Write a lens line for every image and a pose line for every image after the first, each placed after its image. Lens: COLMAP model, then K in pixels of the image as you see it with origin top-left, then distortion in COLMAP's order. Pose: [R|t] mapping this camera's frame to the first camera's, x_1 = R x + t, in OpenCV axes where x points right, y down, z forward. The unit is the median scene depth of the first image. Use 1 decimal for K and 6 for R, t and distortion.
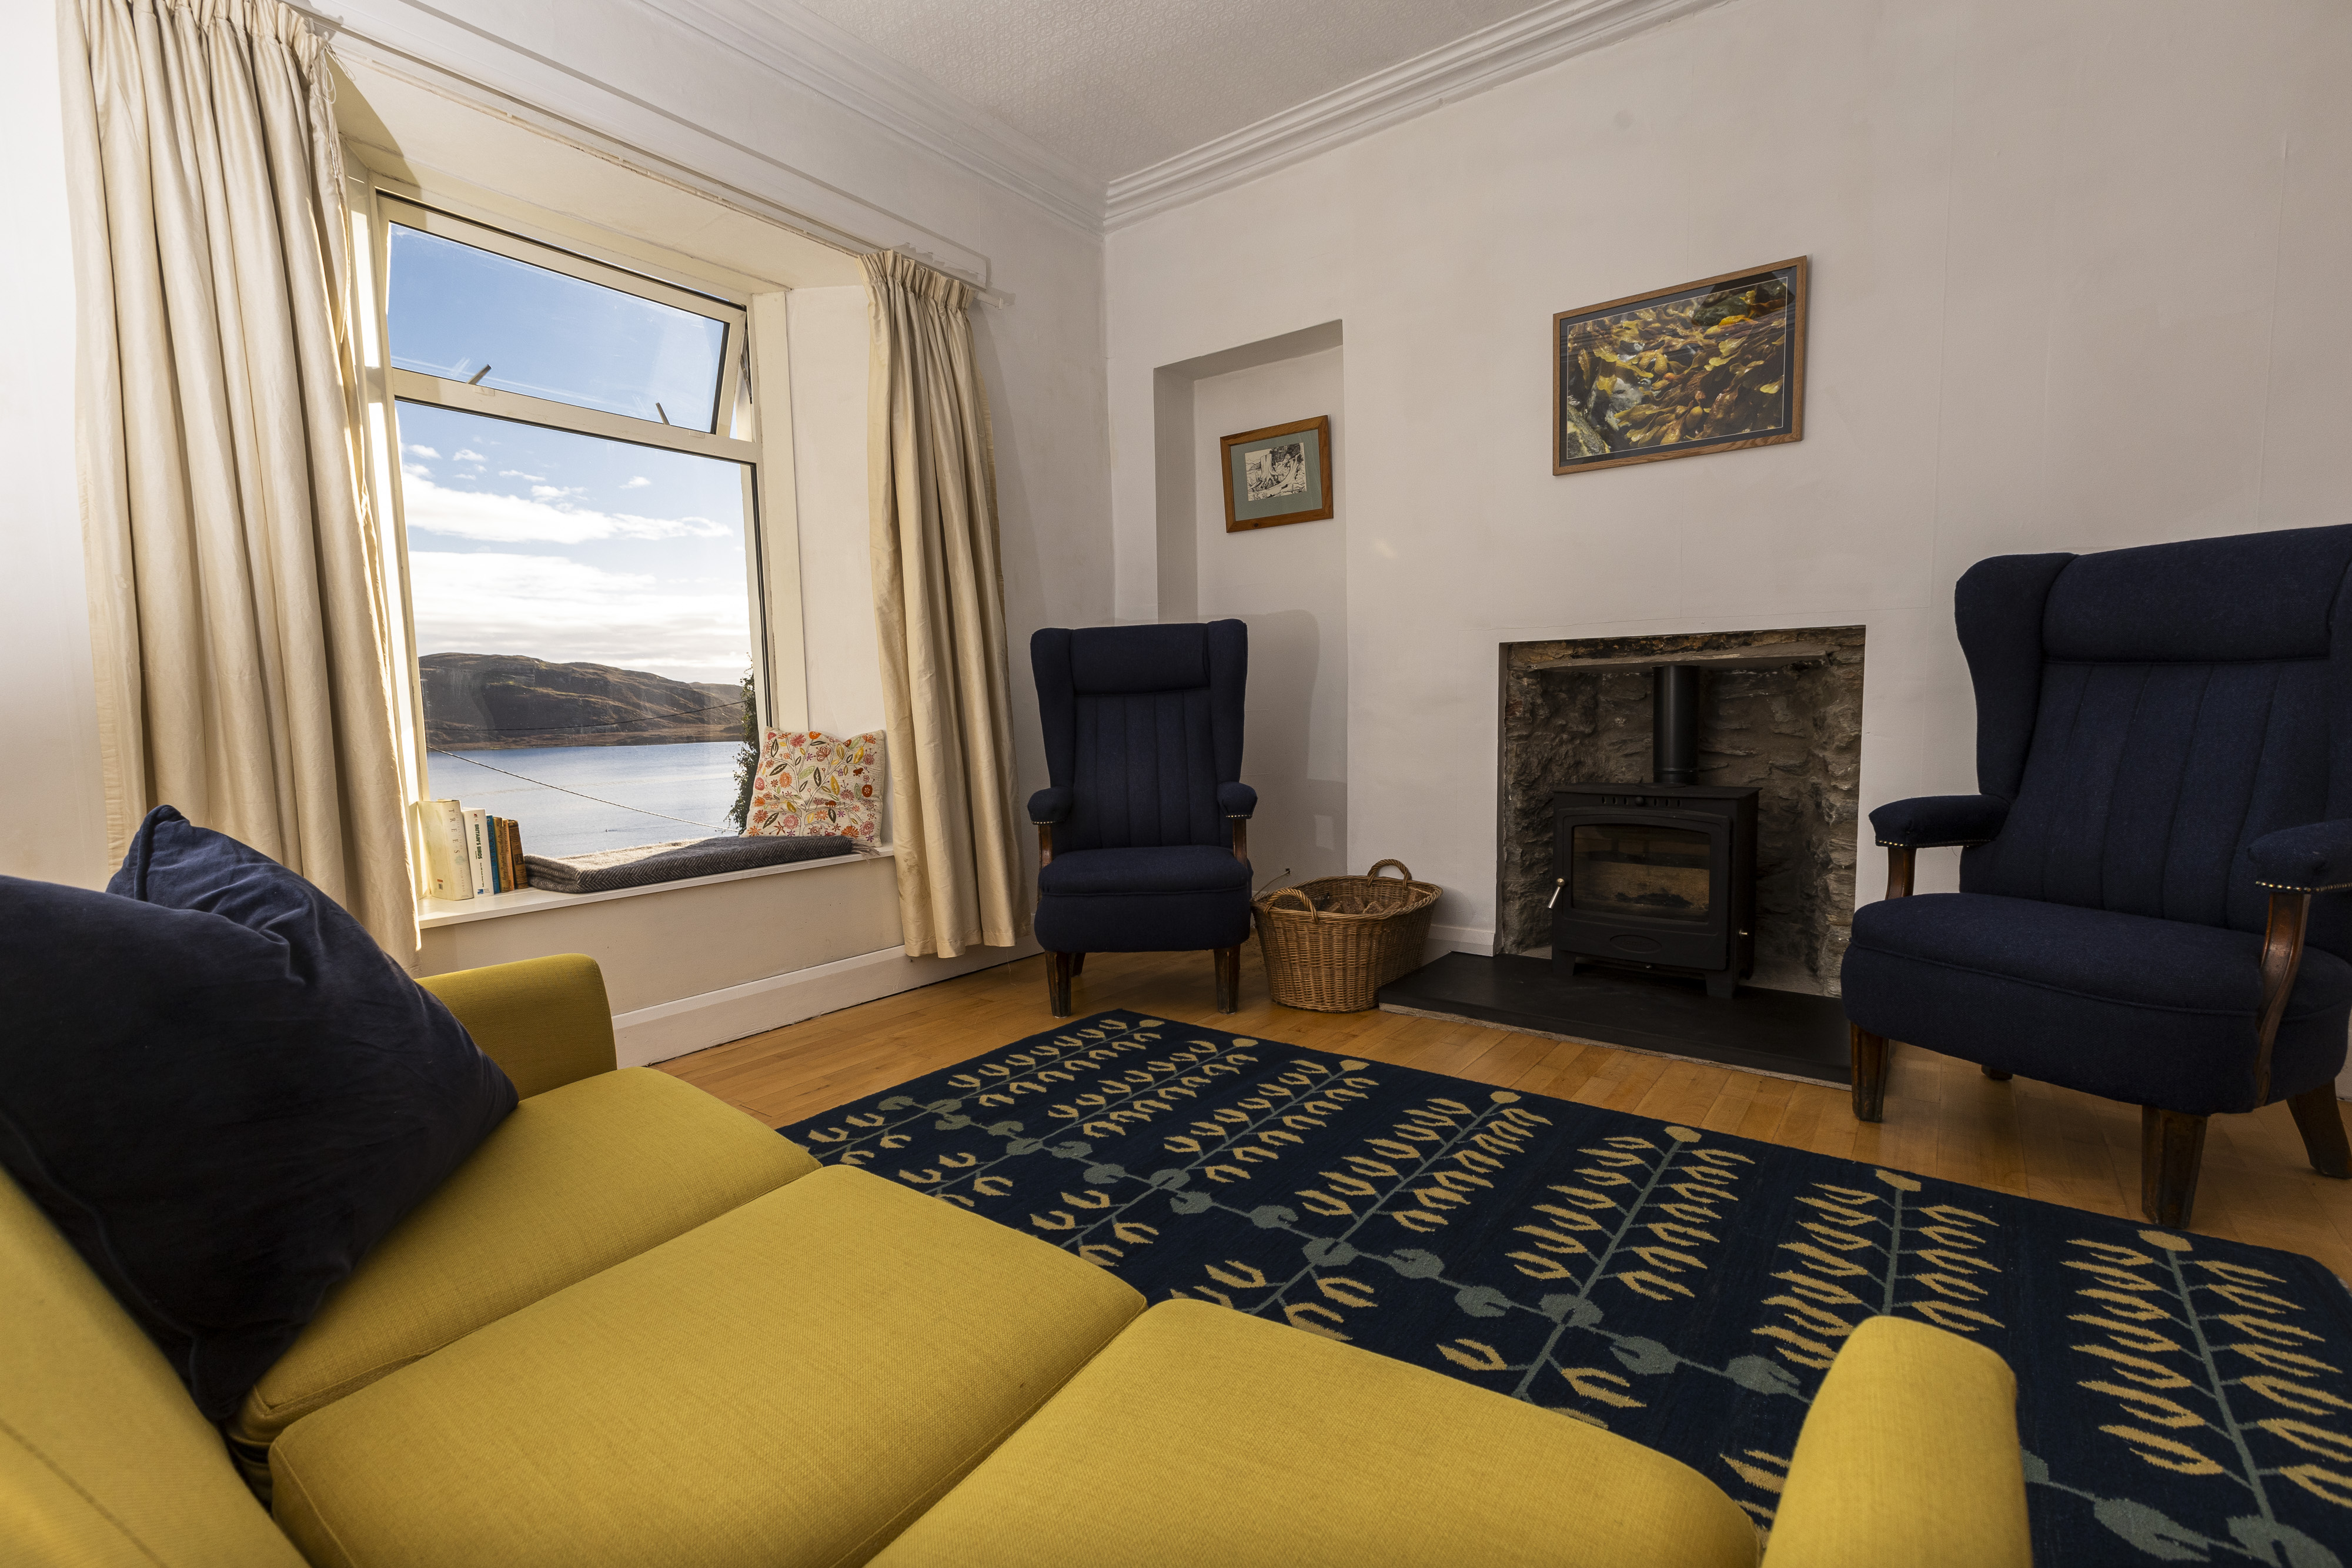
lens RADIAL K [[1045.7, 0, 1176.4], [0, 1045.7, 793.5], [0, 0, 1]] dist [0.001551, 0.000304]
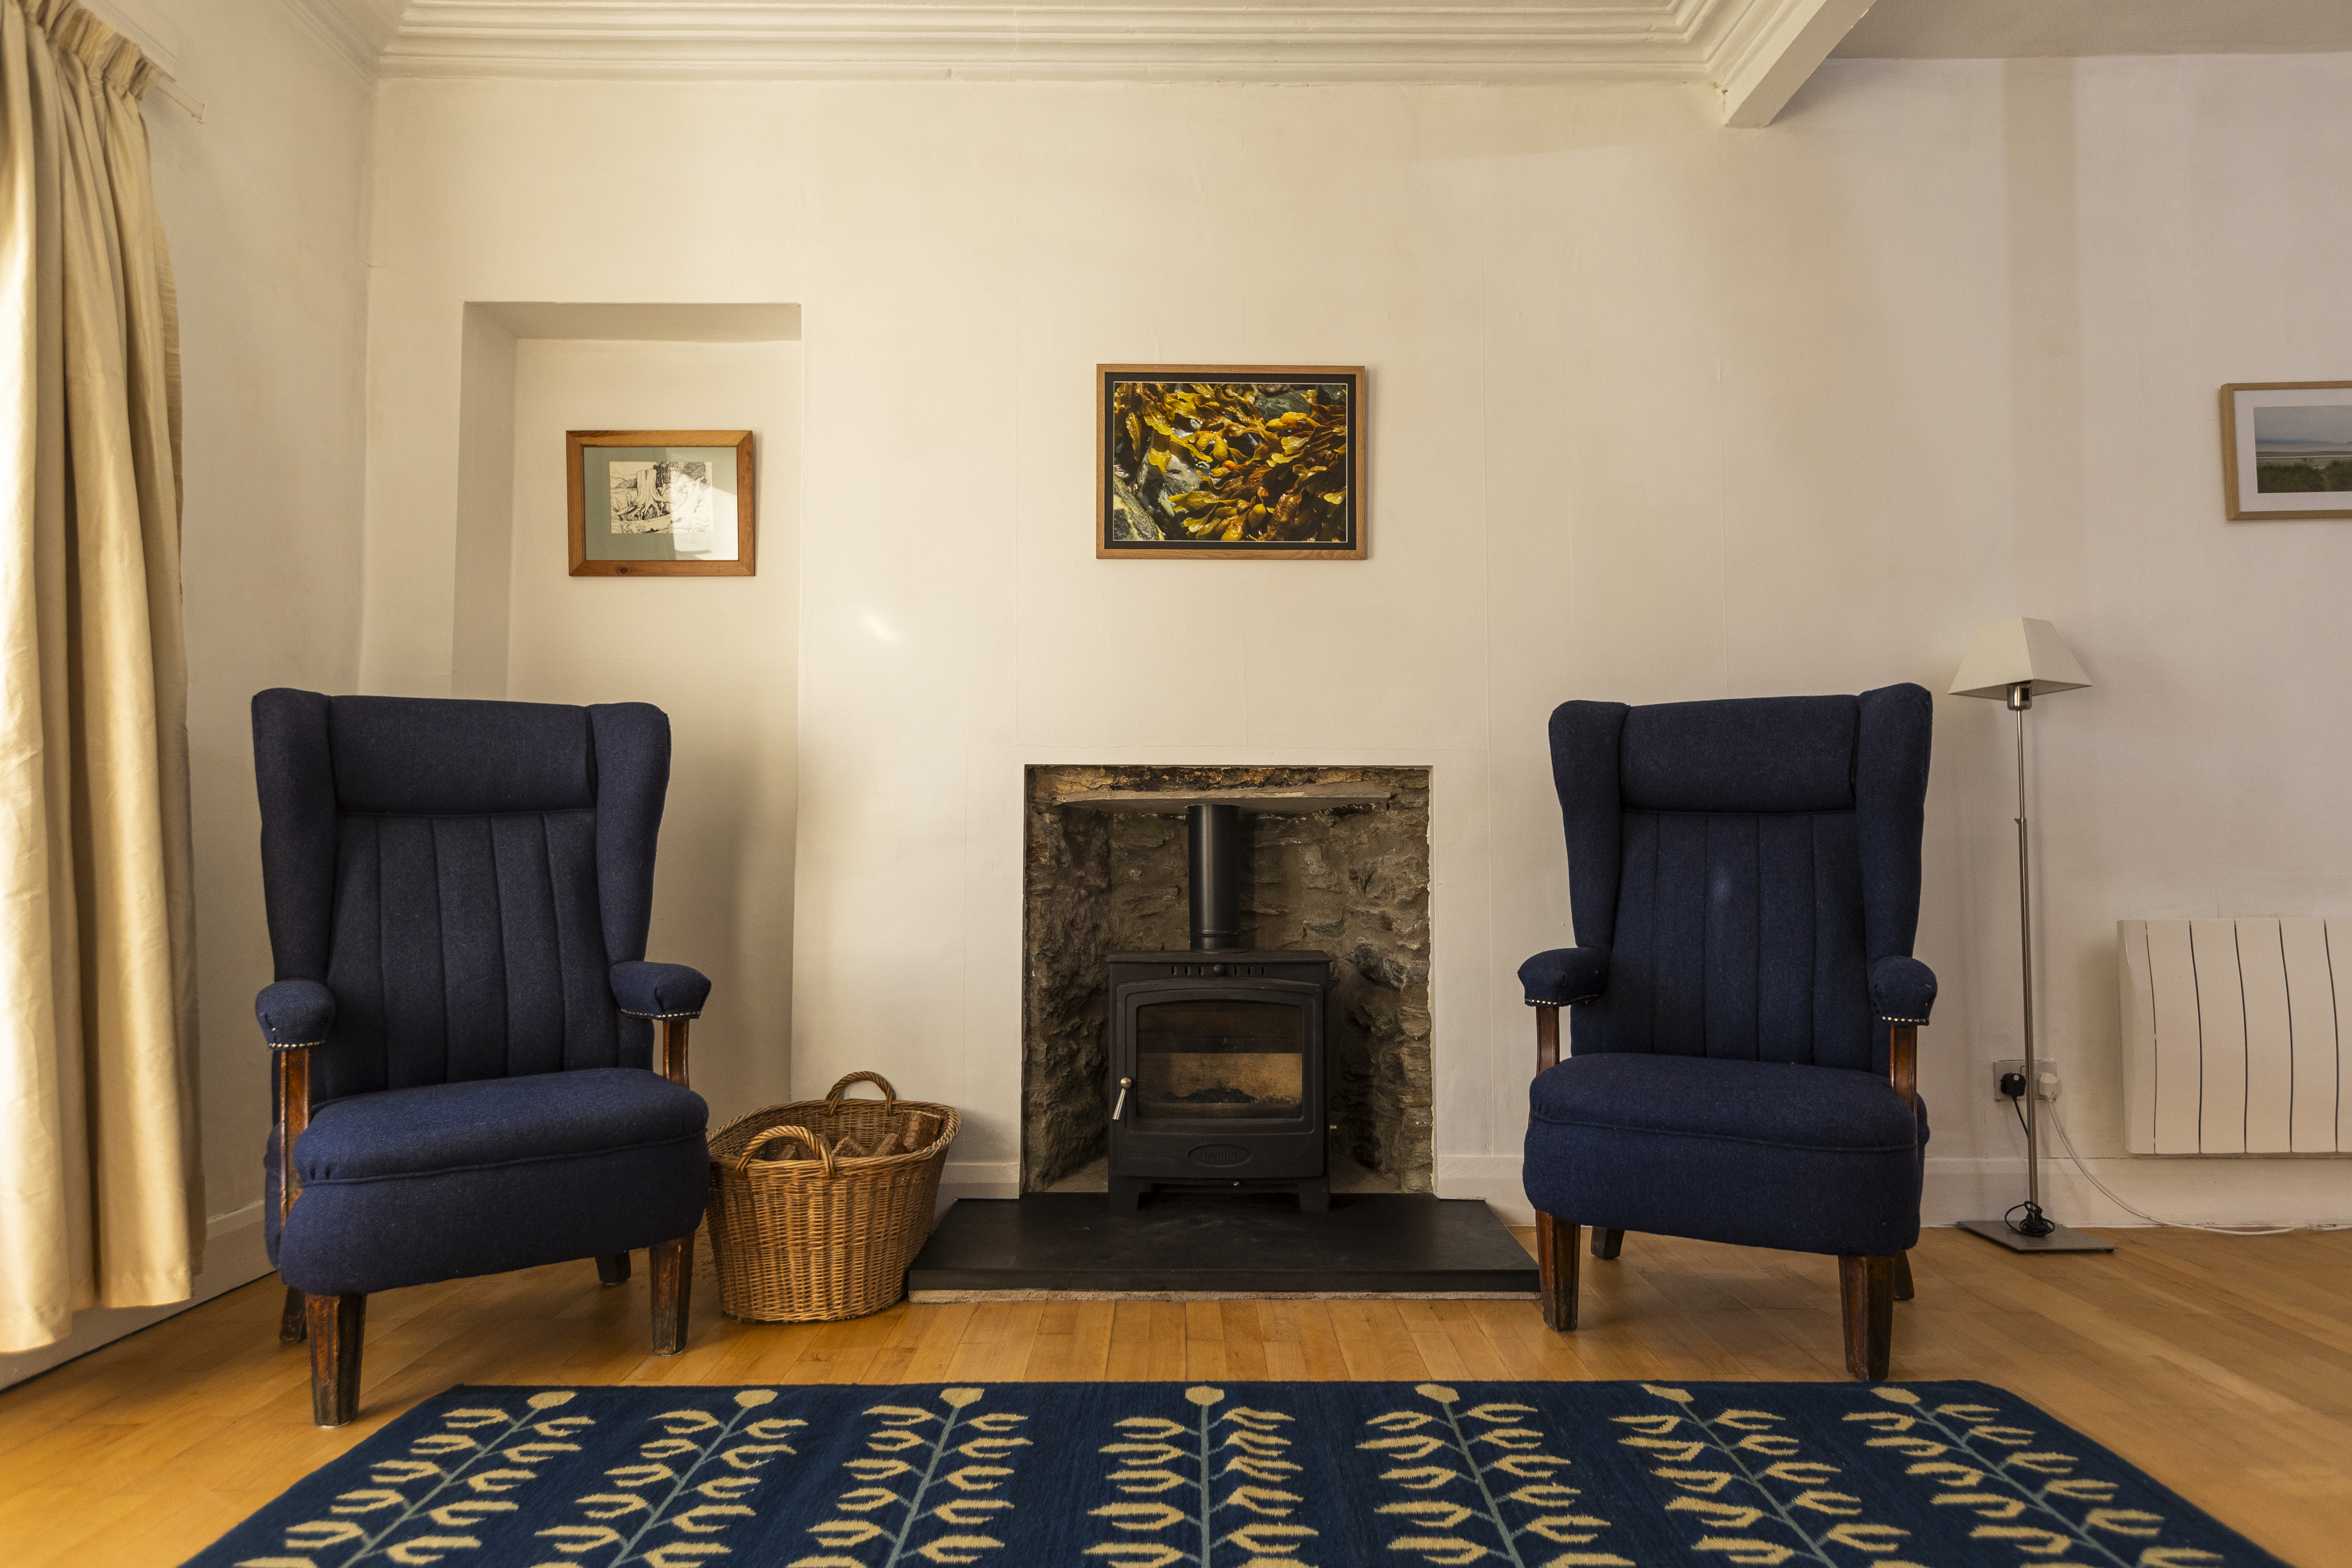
lens RADIAL K [[1351.4, 0, 1176.0], [0, 1351.4, 784.0], [0, 0, 1]] dist [-0.003725, -0.000941]
pose [[0.795018, 0.056353, 0.603963, -0.210228], [0.036460, 0.989436, -0.140313, 0.010400], [-0.605489, 0.133572, 0.784564, 0.198579]]
